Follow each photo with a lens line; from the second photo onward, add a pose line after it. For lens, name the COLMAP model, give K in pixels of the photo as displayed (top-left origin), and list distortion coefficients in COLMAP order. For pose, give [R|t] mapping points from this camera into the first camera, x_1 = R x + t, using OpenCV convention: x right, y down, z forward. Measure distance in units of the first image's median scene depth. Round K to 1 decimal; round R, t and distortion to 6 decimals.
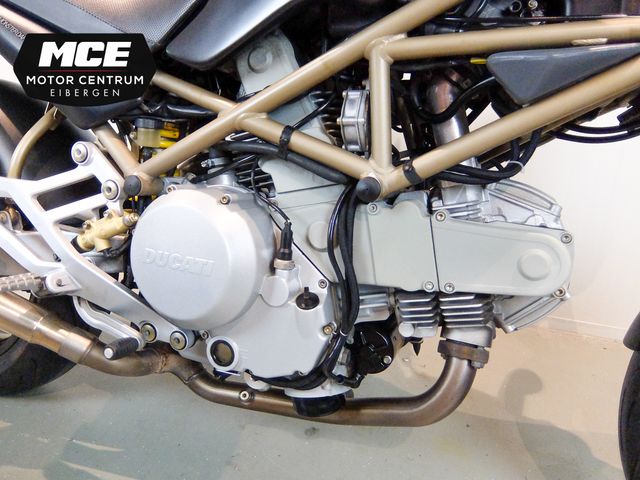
lens RADIAL K [[479.8, 0, 317.8], [0, 479.8, 240.5], [0, 0, 1]] dist [-0.021100, -0.009763]
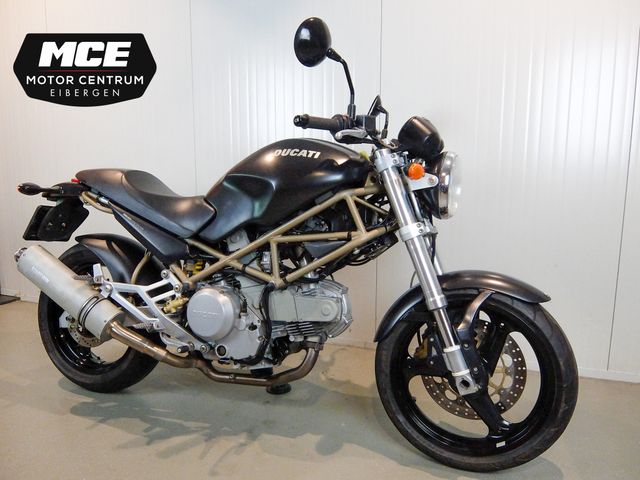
lens RADIAL K [[479.8, 0, 323.2], [0, 479.8, 242.1], [0, 0, 1]] dist [-0.021100, -0.009763]
pose [[0.999269, -0.036569, 0.011135, 0.348087], [0.037834, 0.987739, -0.151459, 0.070178], [-0.005460, 0.151770, 0.988401, -1.680582]]
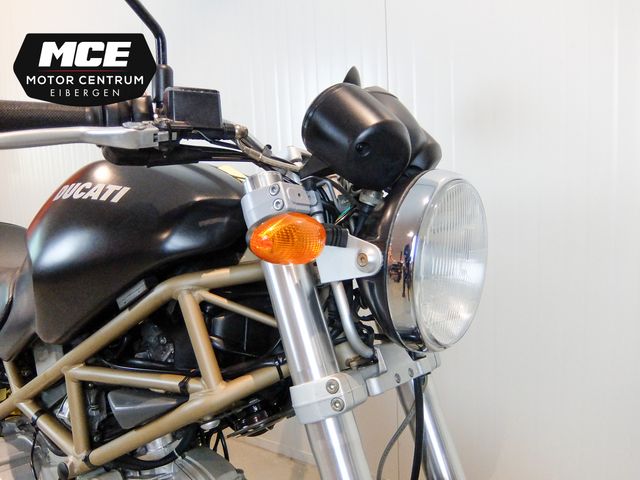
lens RADIAL K [[479.8, 0, 321.0], [0, 479.8, 244.2], [0, 0, 1]] dist [-0.021100, -0.009763]
pose [[0.971916, -0.050761, -0.229789, 1.028989], [0.010020, 0.984500, -0.175100, -0.444675], [0.235115, 0.167880, 0.957359, -0.214011]]
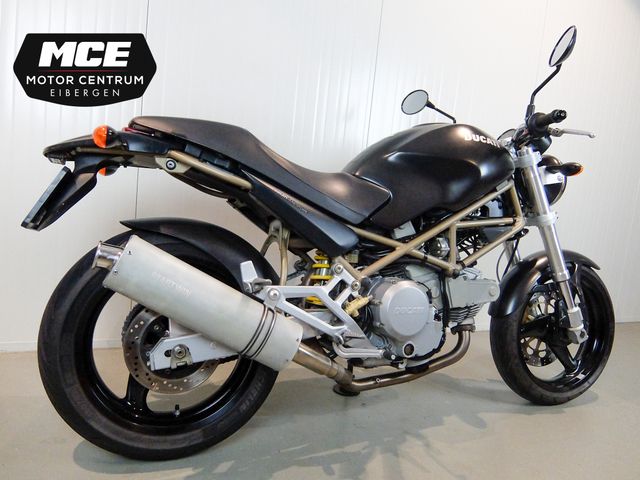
lens RADIAL K [[479.8, 0, 326.3], [0, 479.8, 239.0], [0, 0, 1]] dist [-0.021100, -0.009763]
pose [[0.712261, -0.058322, 0.699487, -2.114079], [0.140666, 0.988186, -0.060843, -0.213505], [-0.687675, 0.141730, 0.712050, -0.454654]]
